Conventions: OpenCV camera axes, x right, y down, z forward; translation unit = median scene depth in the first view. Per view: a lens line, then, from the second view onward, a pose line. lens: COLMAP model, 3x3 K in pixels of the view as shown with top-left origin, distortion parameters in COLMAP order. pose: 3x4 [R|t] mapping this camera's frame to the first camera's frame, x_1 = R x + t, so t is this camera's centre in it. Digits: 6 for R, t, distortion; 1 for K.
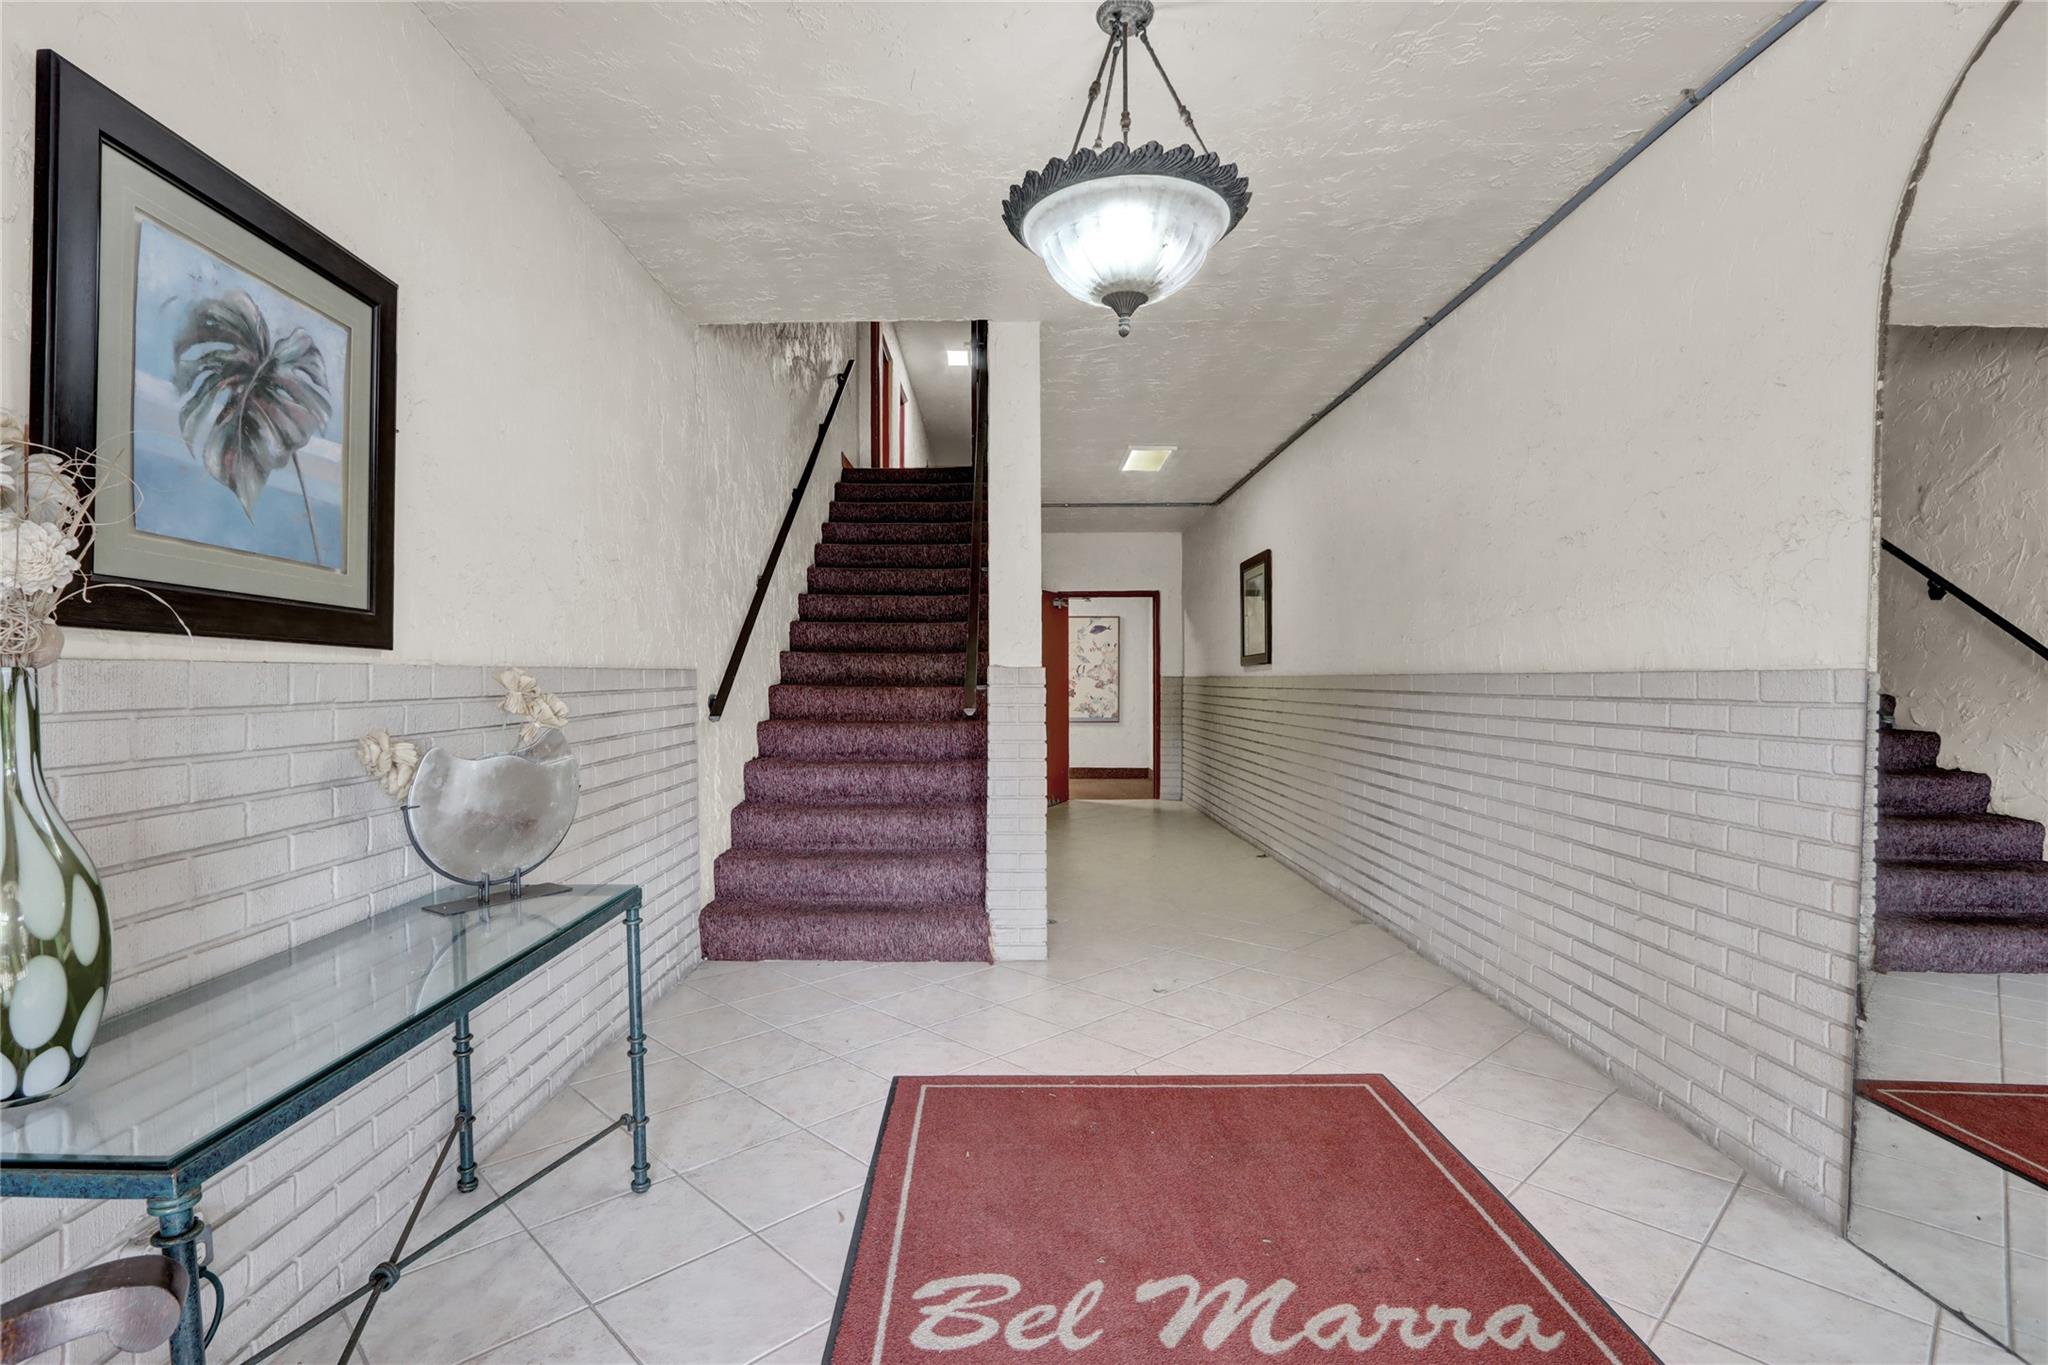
lens RADIAL K [[965.9, 0, 978.4], [0, 965.9, 663.8], [0, 0, 1]] dist [-0.002293, 0.000042]
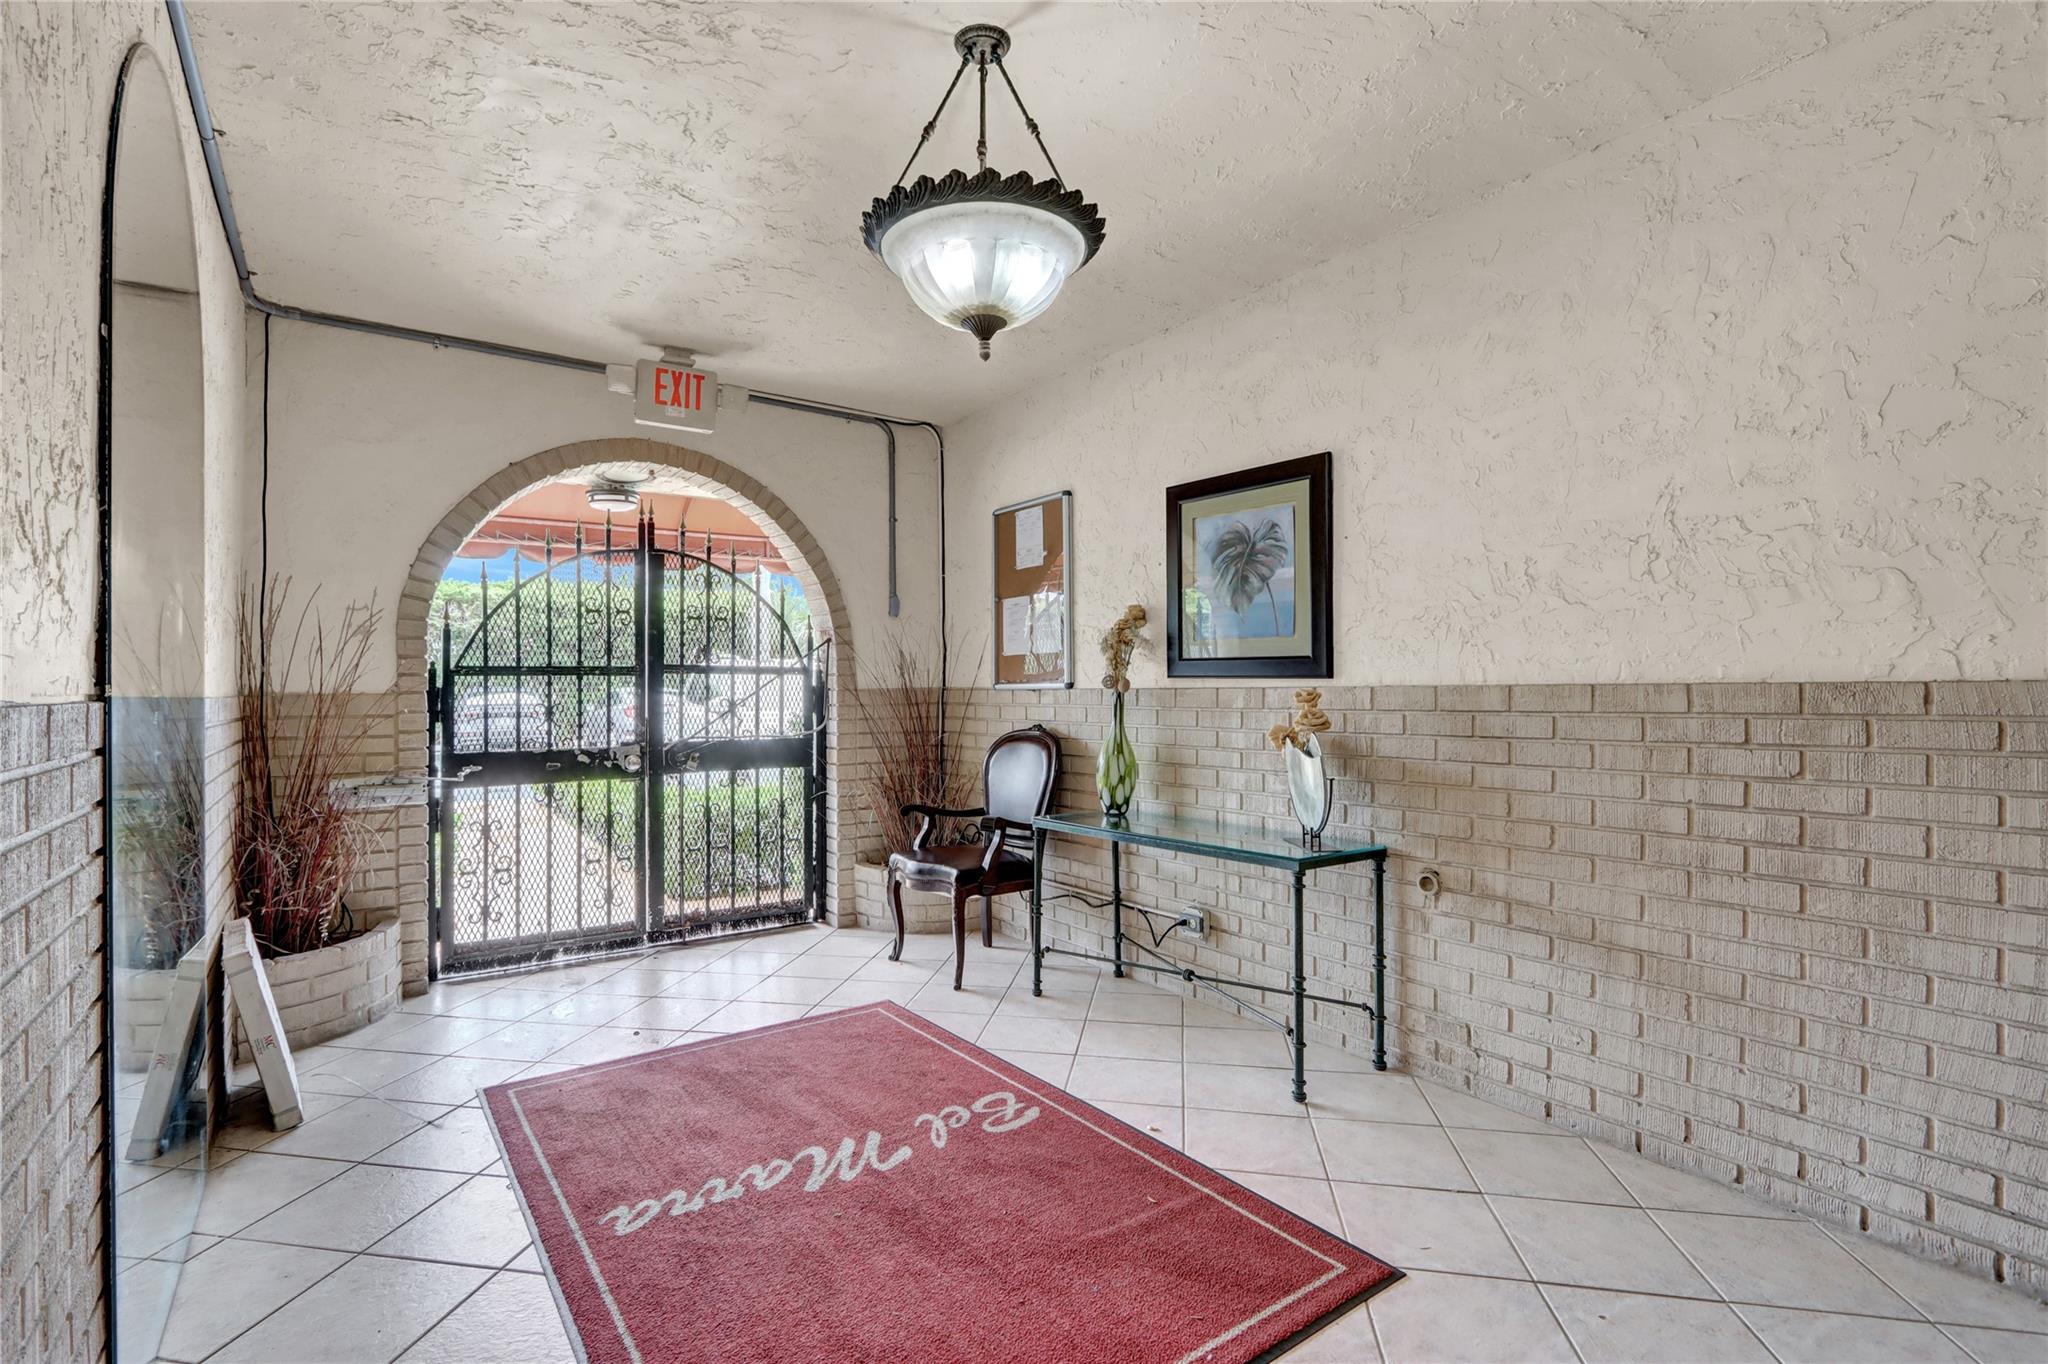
lens RADIAL K [[936.9, 0, 1004.9], [0, 936.9, 676.6], [0, 0, 1]] dist [-0.013476, 0.001098]
pose [[-0.797270, -0.005363, -0.603599, 0.891664], [0.013440, 0.999555, -0.026634, 0.019053], [0.603474, -0.029347, -0.796843, 2.233106]]
